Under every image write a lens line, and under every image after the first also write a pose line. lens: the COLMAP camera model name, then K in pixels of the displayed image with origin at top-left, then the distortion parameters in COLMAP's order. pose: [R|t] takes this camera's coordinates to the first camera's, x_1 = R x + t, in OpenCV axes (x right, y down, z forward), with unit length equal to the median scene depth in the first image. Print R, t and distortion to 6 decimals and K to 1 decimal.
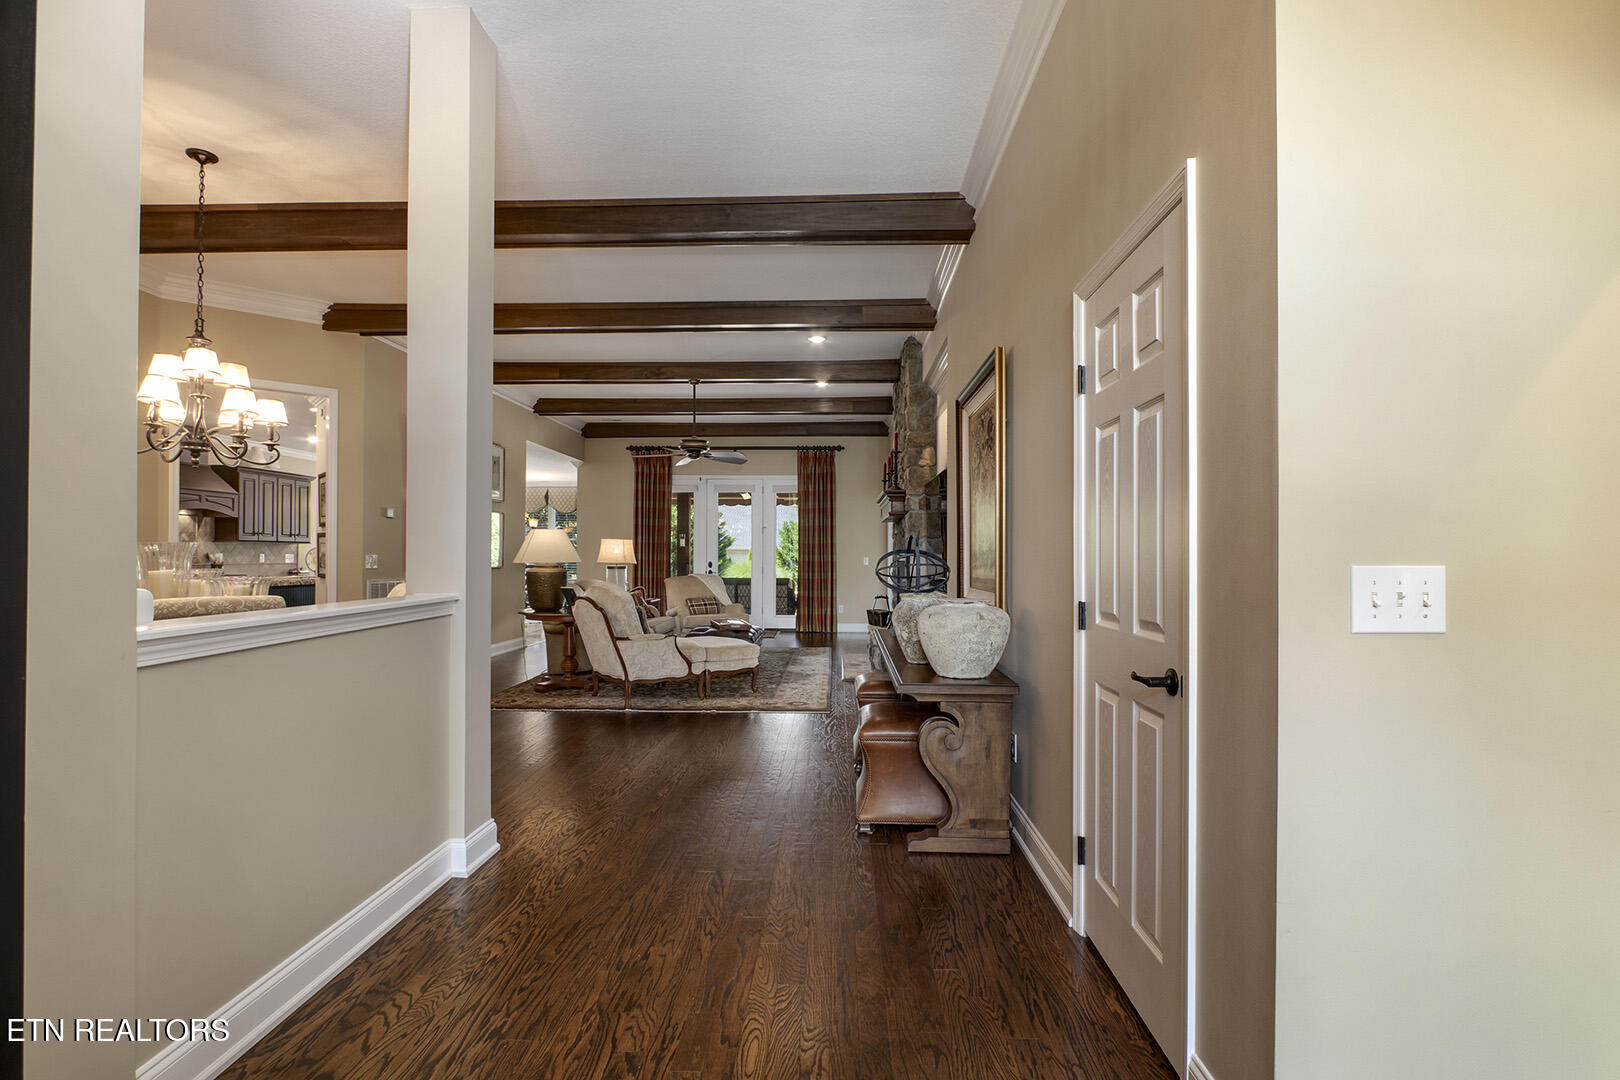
lens RADIAL K [[770.2, 0, 817.2], [0, 770.2, 544.4], [0, 0, 1]] dist [-0.024760, 0.001963]
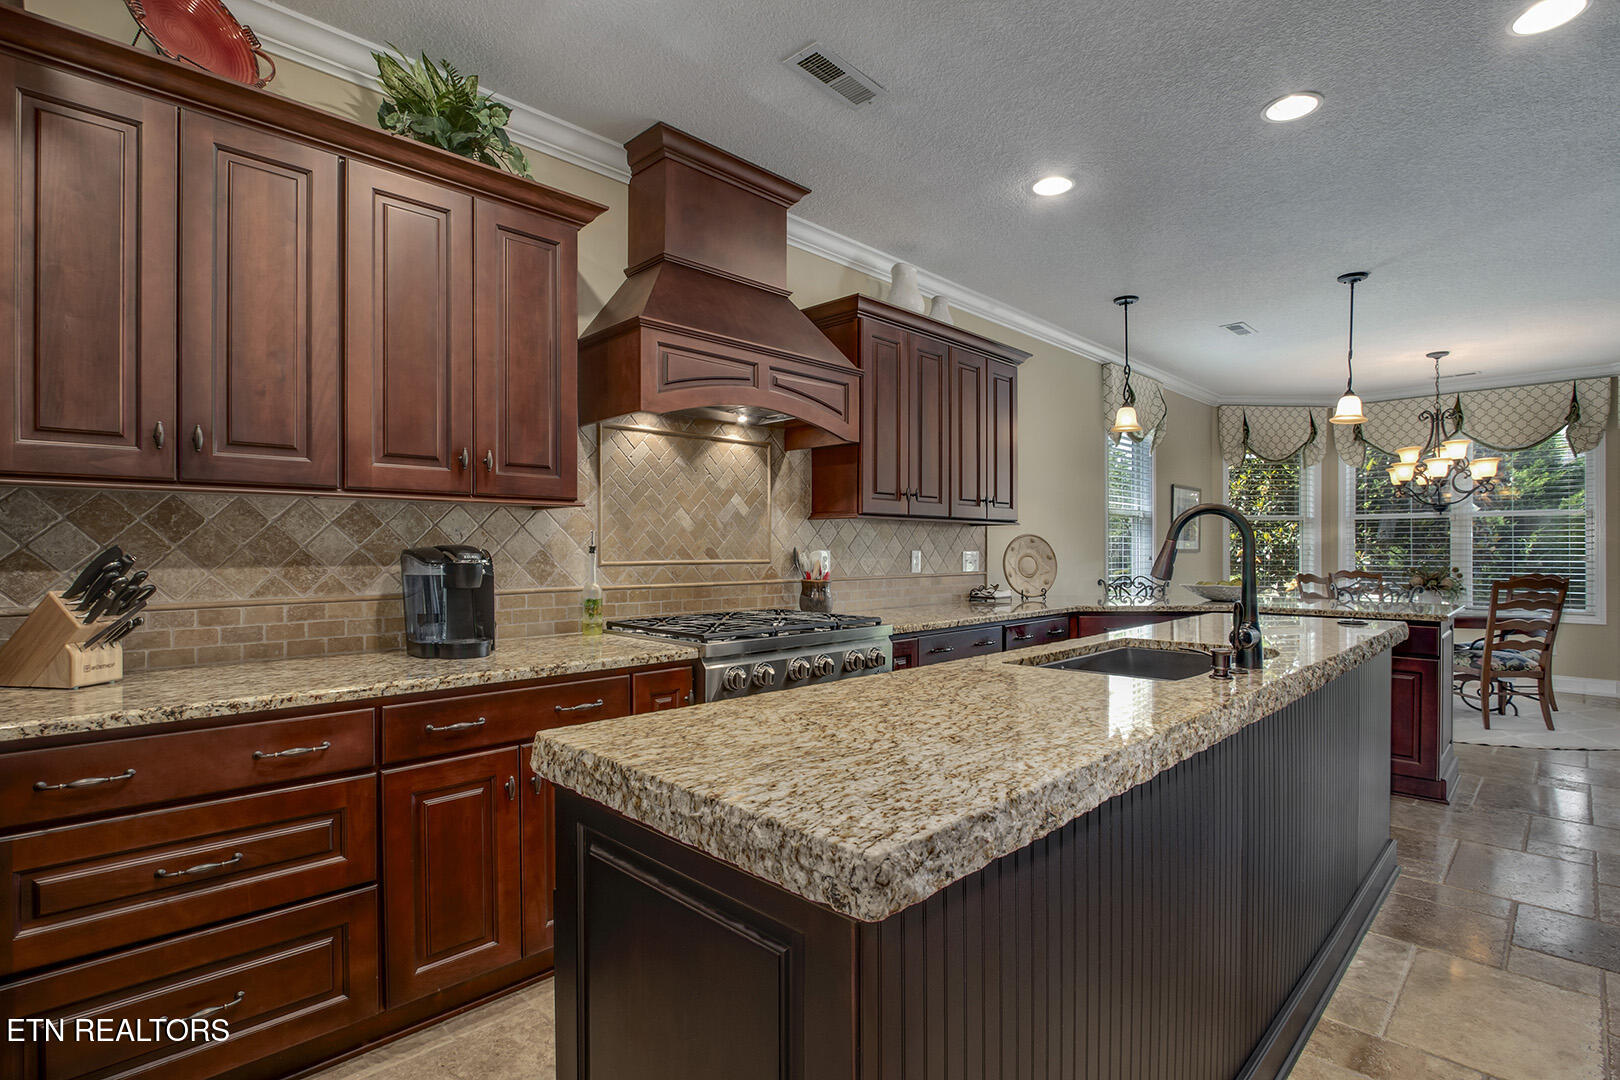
lens RADIAL K [[770.2, 0, 814.1], [0, 770.2, 551.1], [0, 0, 1]] dist [-0.024760, 0.001963]
pose [[0.736857, -0.000722, -0.676049, -0.509948], [0.011123, 0.999877, 0.011056, 0.007759], [0.675958, -0.015666, 0.736774, 0.684786]]
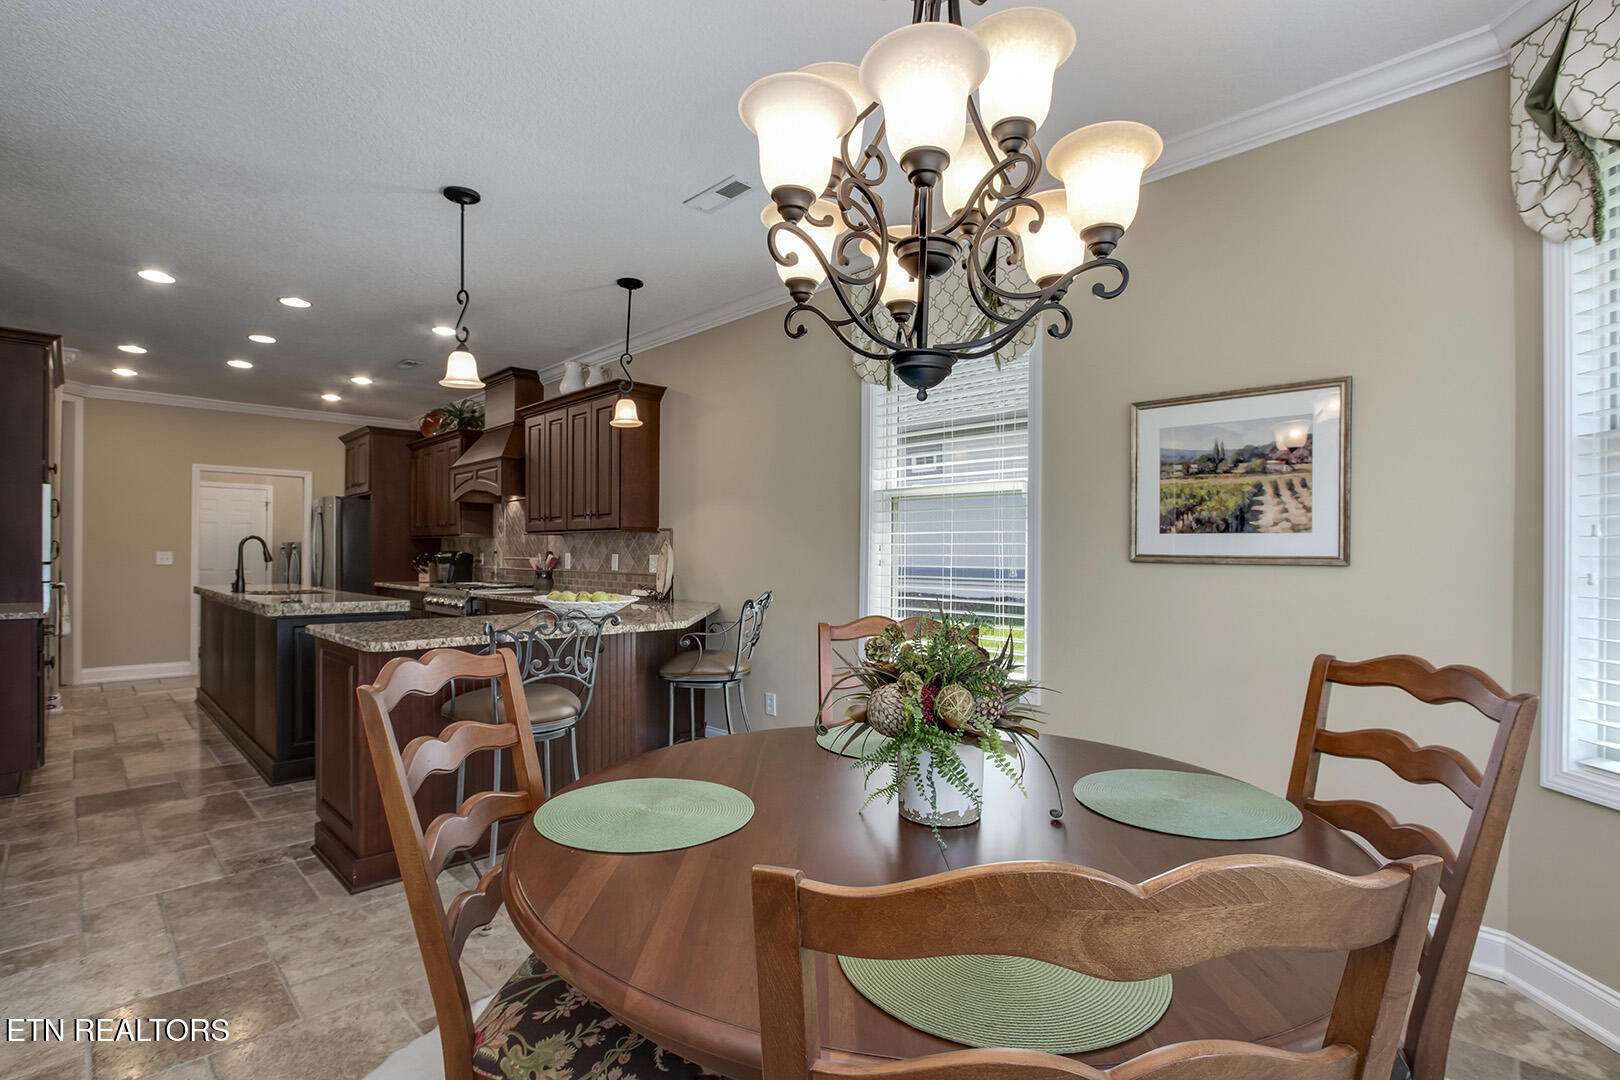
lens RADIAL K [[770.2, 0, 817.7], [0, 770.2, 545.8], [0, 0, 1]] dist [-0.024760, 0.001963]
pose [[-0.674149, -0.010552, -0.738520, -0.443338], [0.006207, 0.999782, -0.019951, 0.018372], [0.738569, -0.018034, -0.673937, 1.477468]]
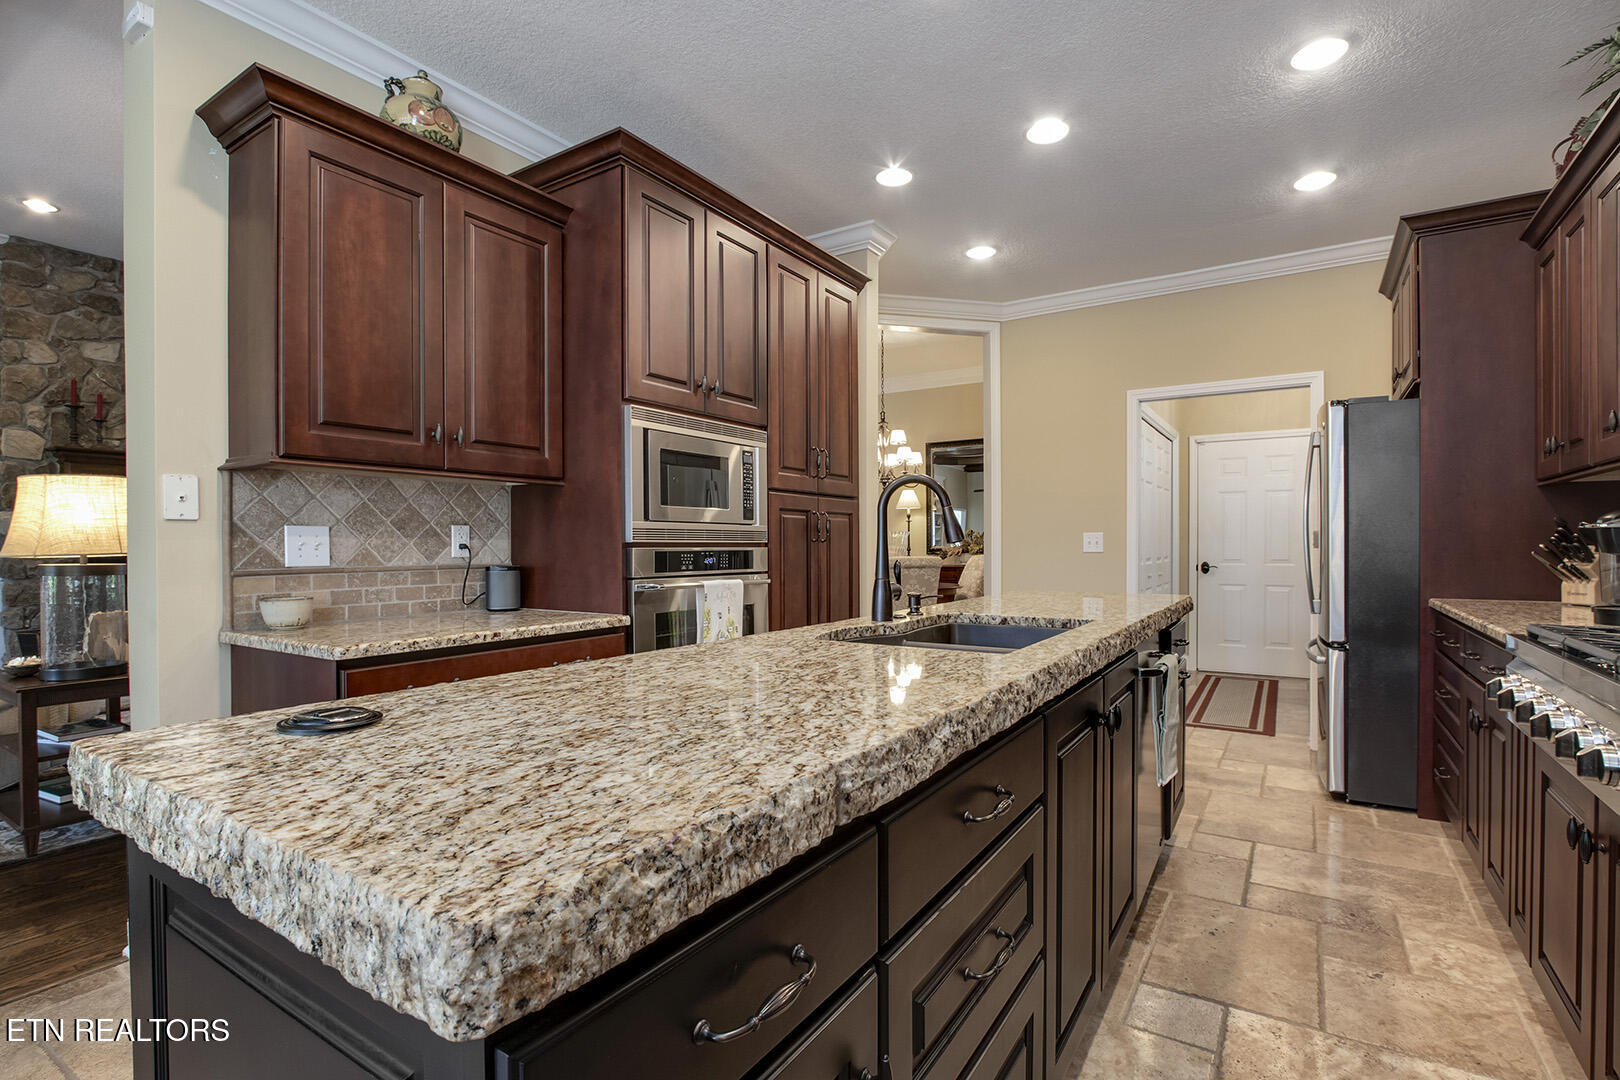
lens RADIAL K [[770.2, 0, 799.5], [0, 770.2, 548.7], [0, 0, 1]] dist [-0.024760, 0.001963]
pose [[-0.863749, -0.001474, 0.503920, -0.628842], [-0.005490, 0.999964, -0.006484, 0.019883], [-0.503893, -0.008367, -0.863726, 1.055409]]
